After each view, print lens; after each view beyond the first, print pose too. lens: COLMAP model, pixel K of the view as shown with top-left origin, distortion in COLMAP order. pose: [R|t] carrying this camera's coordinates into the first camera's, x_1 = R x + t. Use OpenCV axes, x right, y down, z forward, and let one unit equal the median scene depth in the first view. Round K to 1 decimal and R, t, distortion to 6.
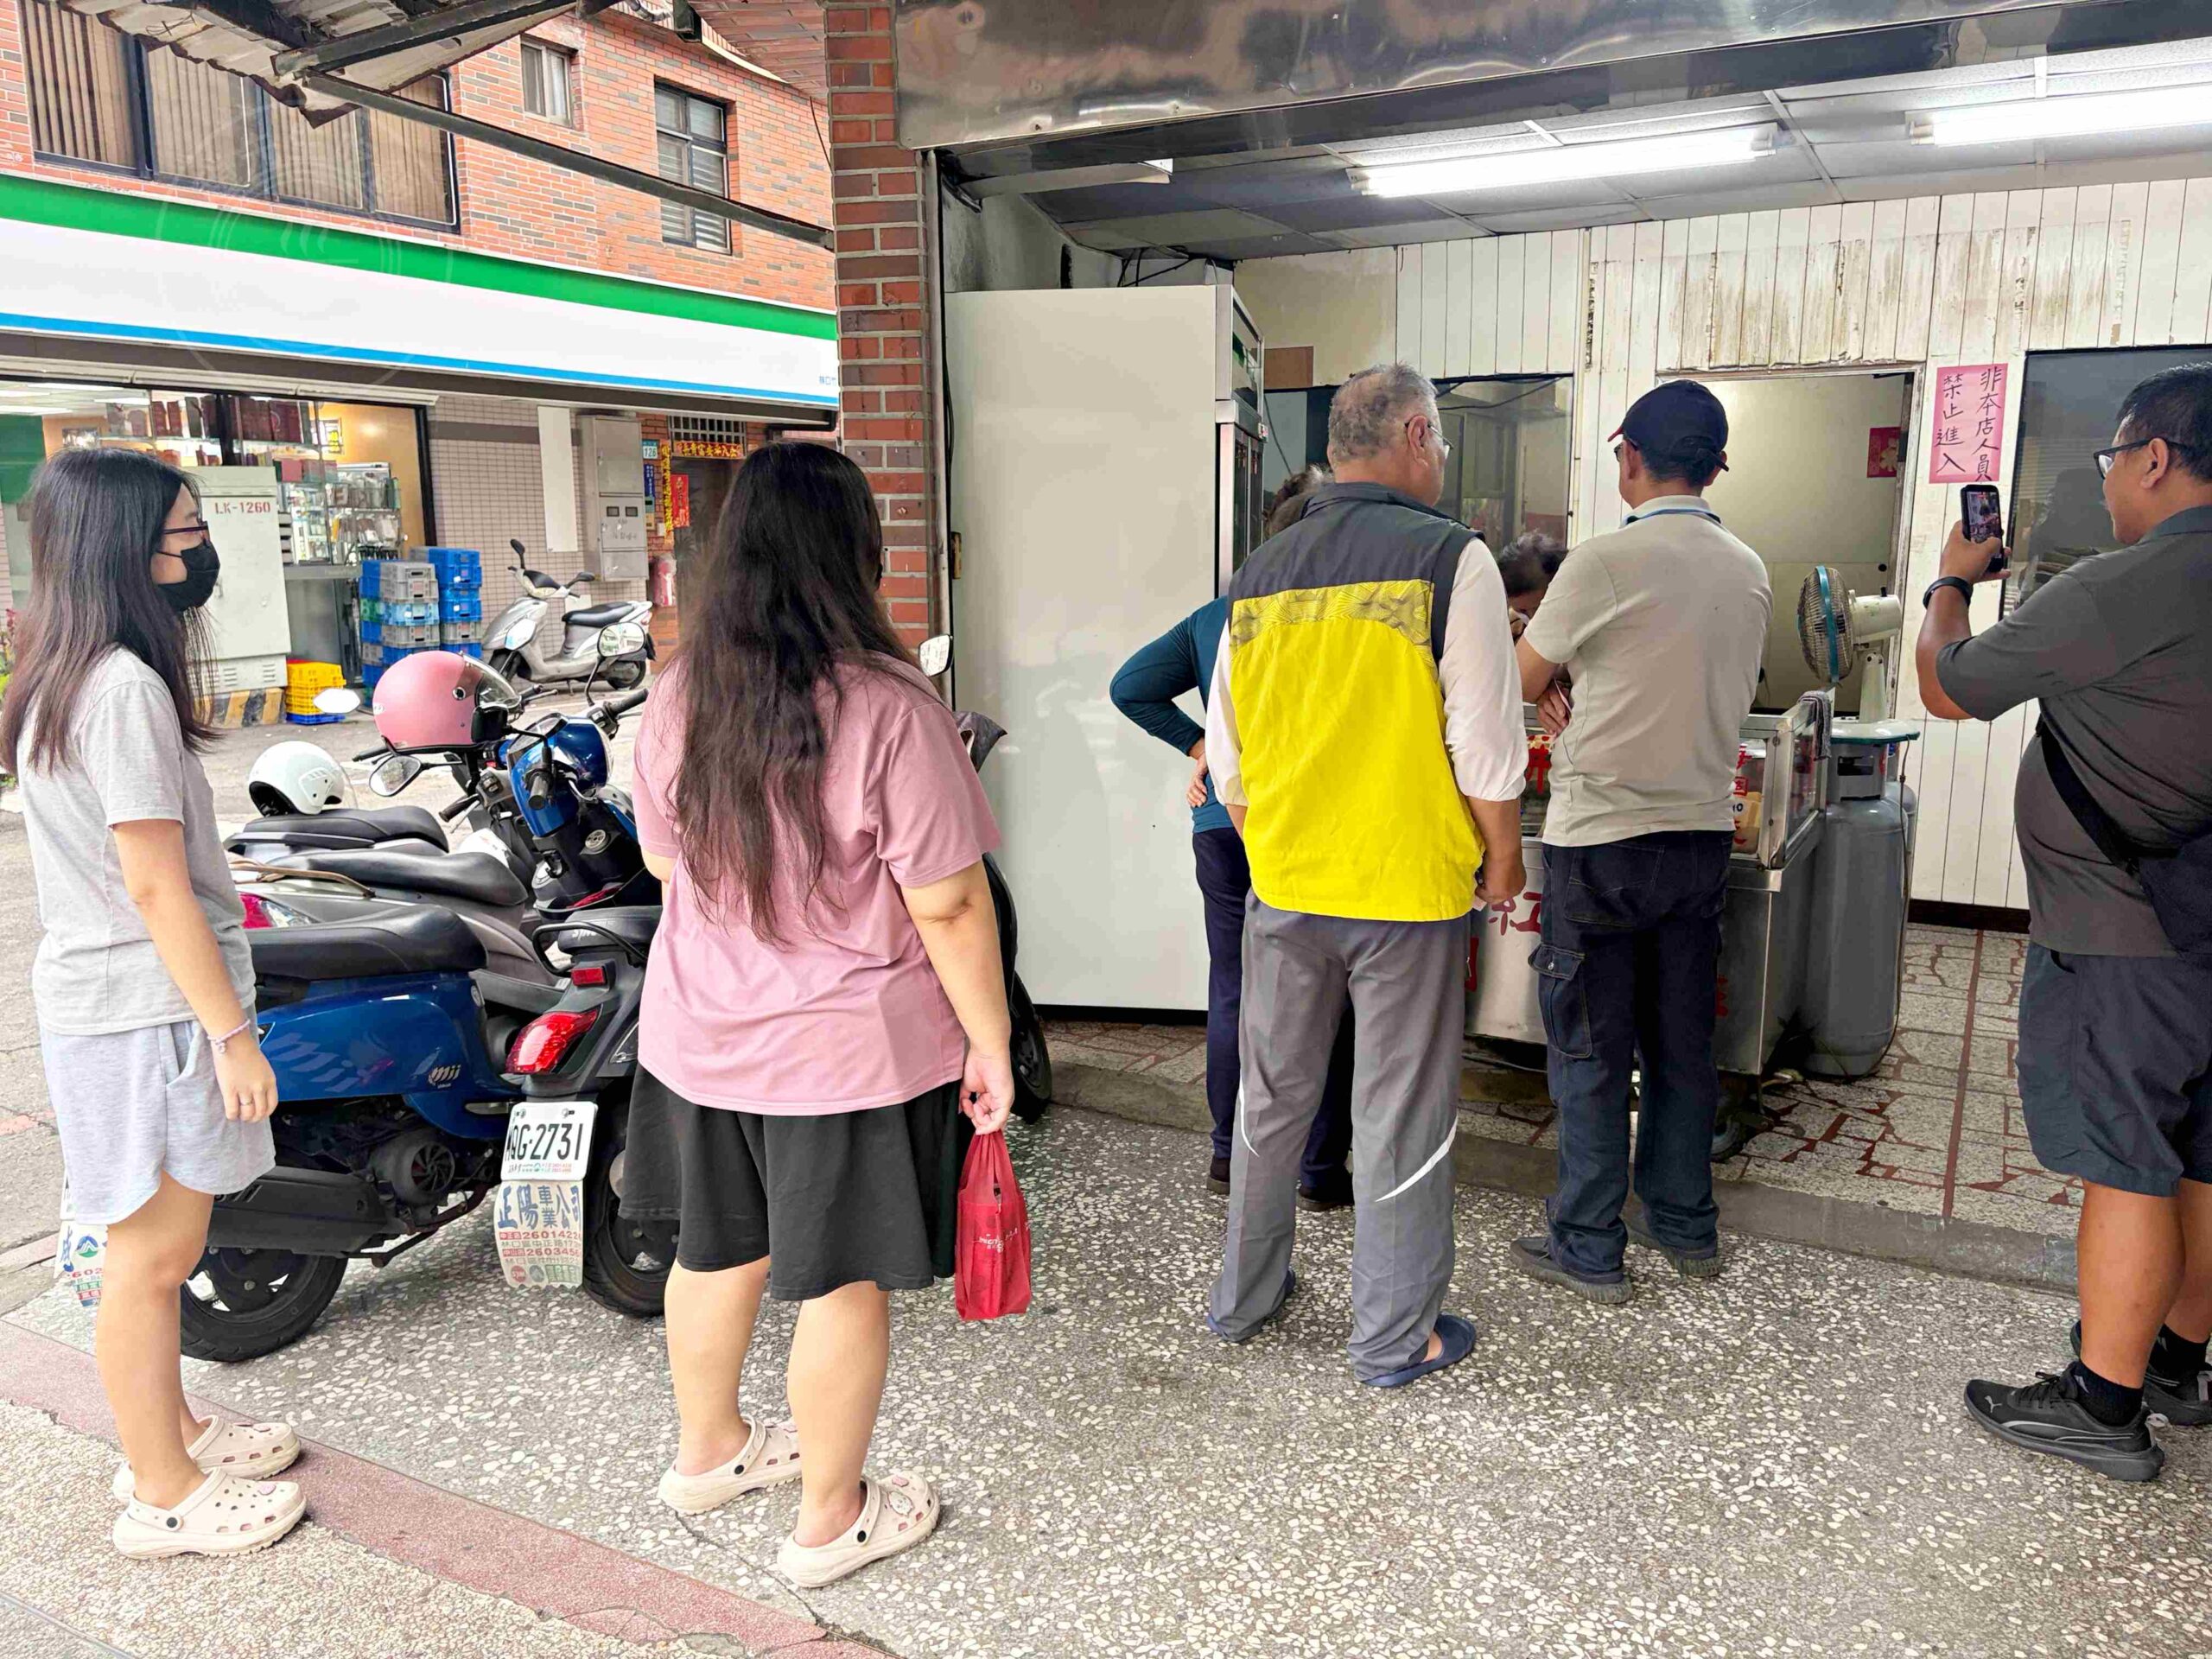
lens RADIAL K [[1690.3, 0, 1116.8], [0, 1690.3, 828.5], [0, 0, 1]] dist [0.012064, -0.011104]
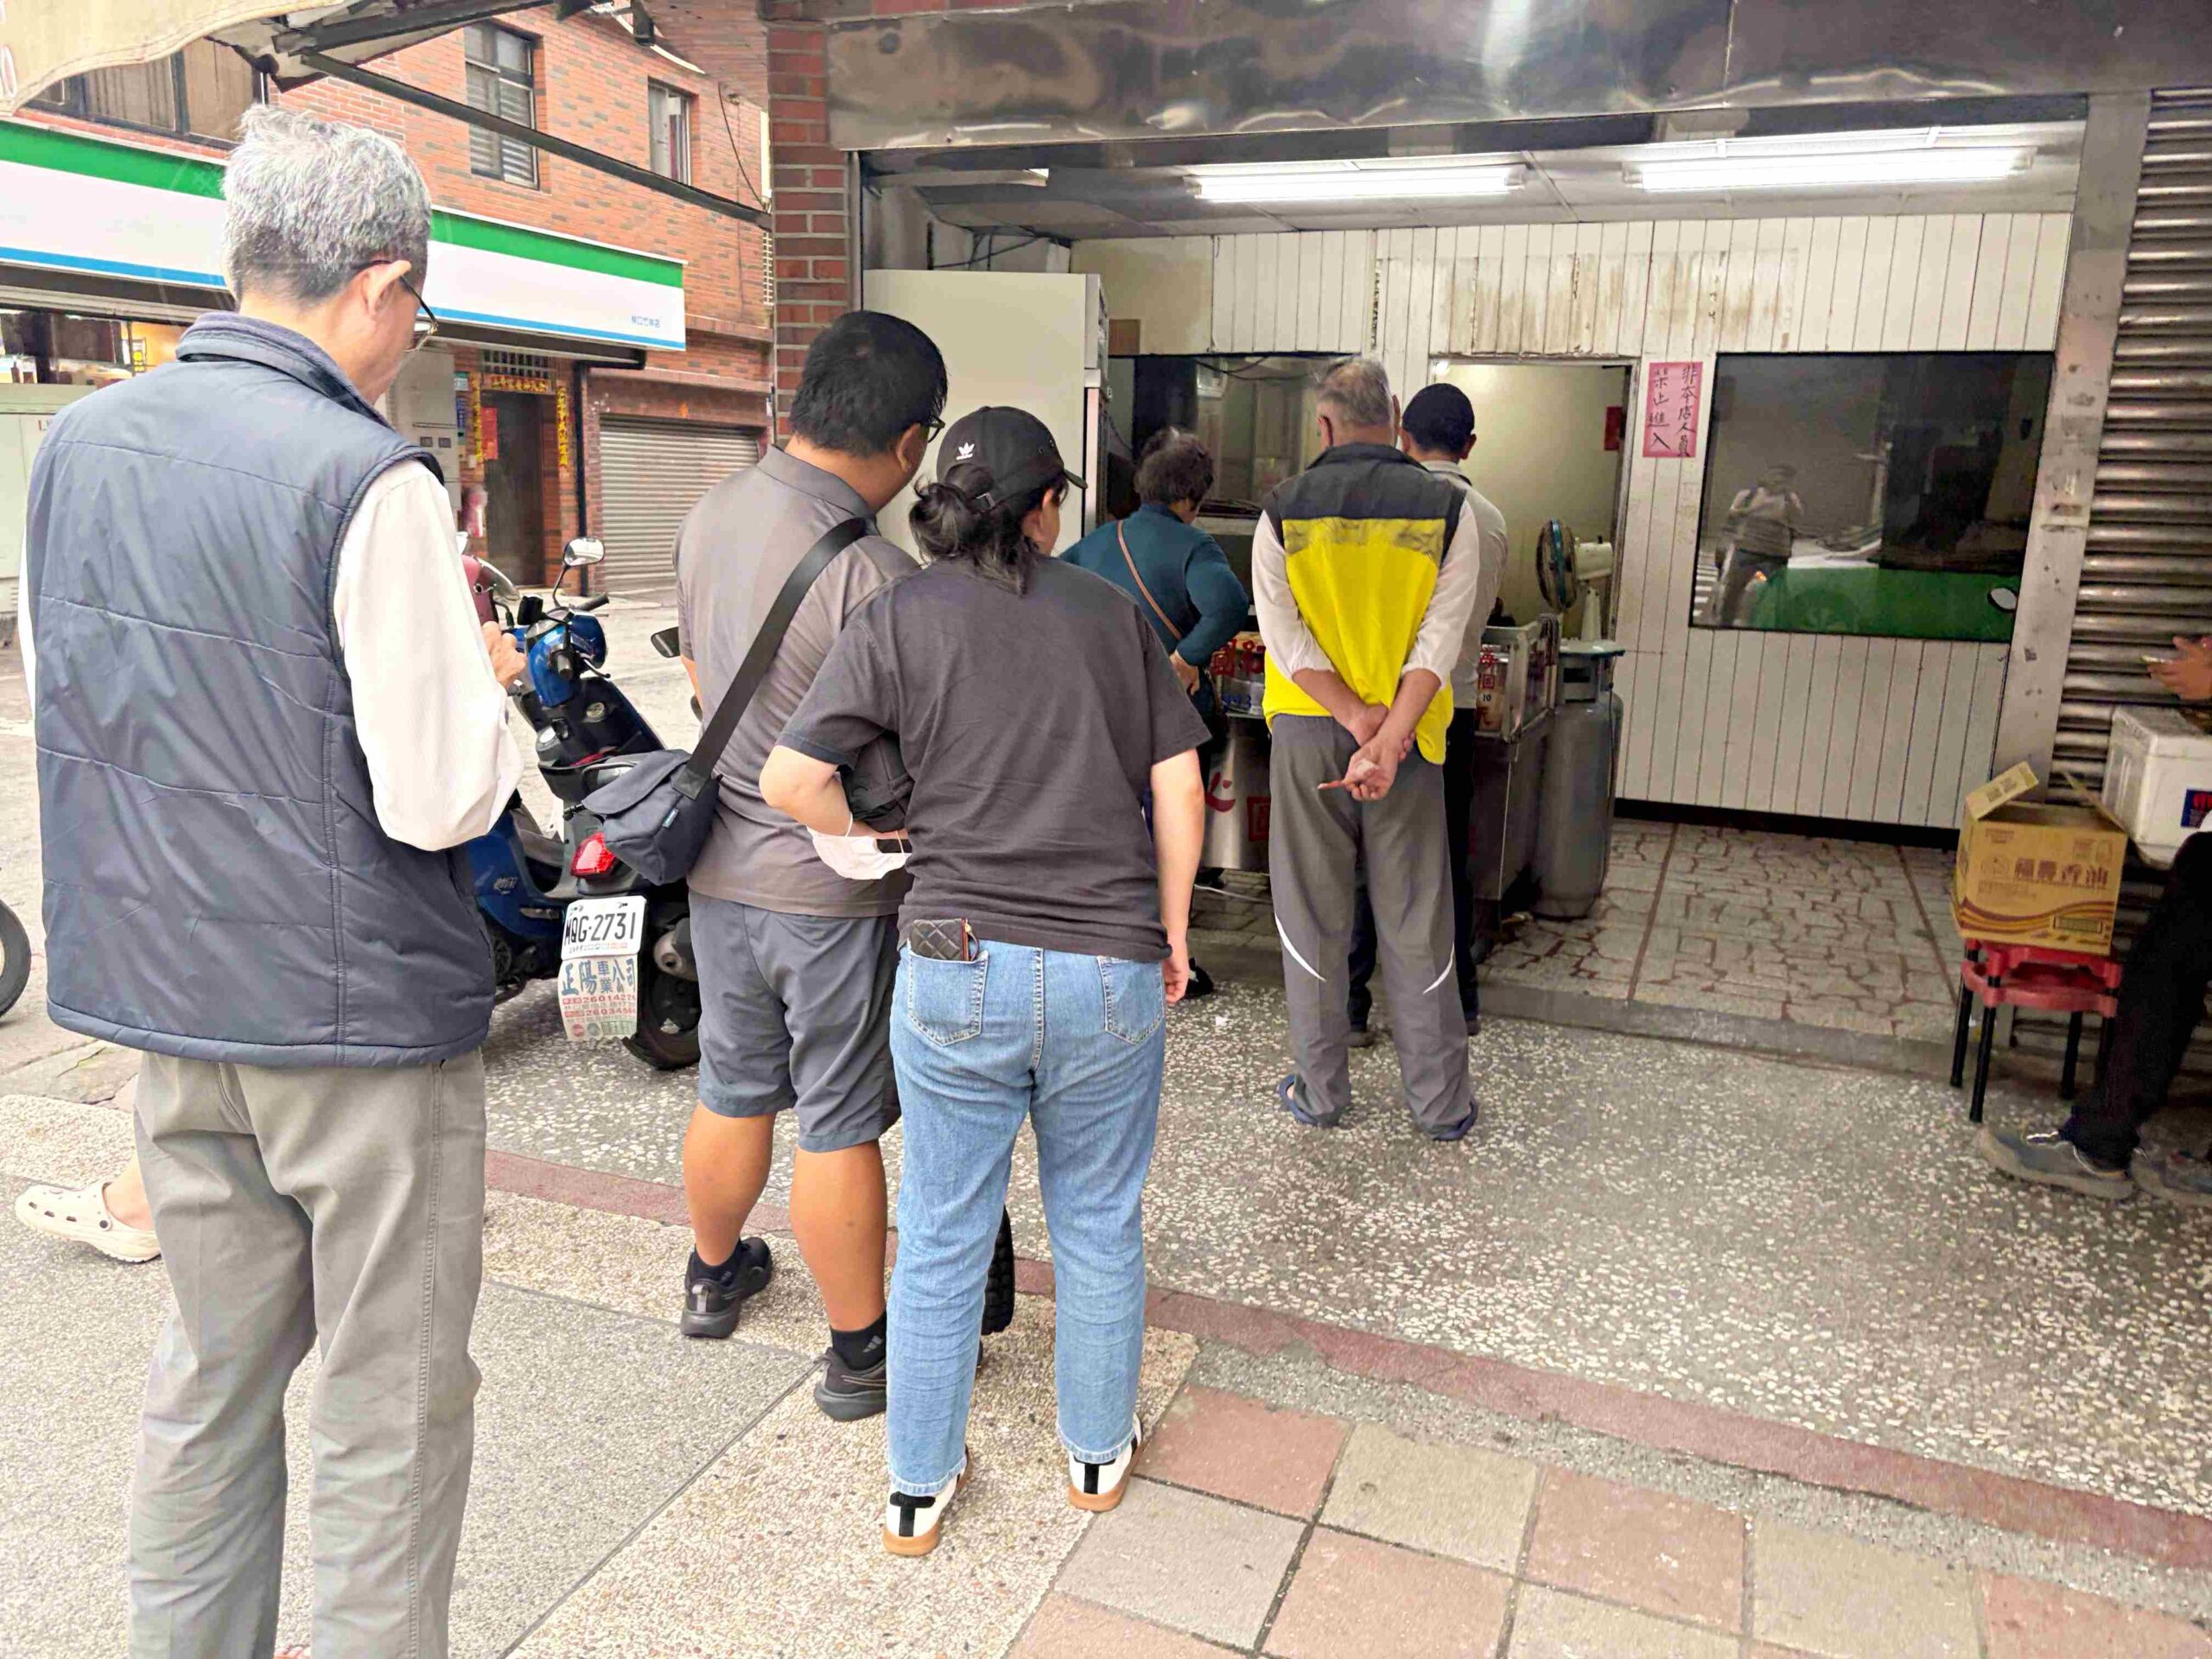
lens RADIAL K [[1690.3, 0, 1107.8], [0, 1690.3, 835.0], [0, 0, 1]] dist [0.012064, -0.011104]
pose [[0.991765, 0.004379, 0.127992, -0.078964], [-0.008361, 0.999497, 0.030591, 0.046948], [-0.127794, -0.031410, 0.991303, -0.227817]]
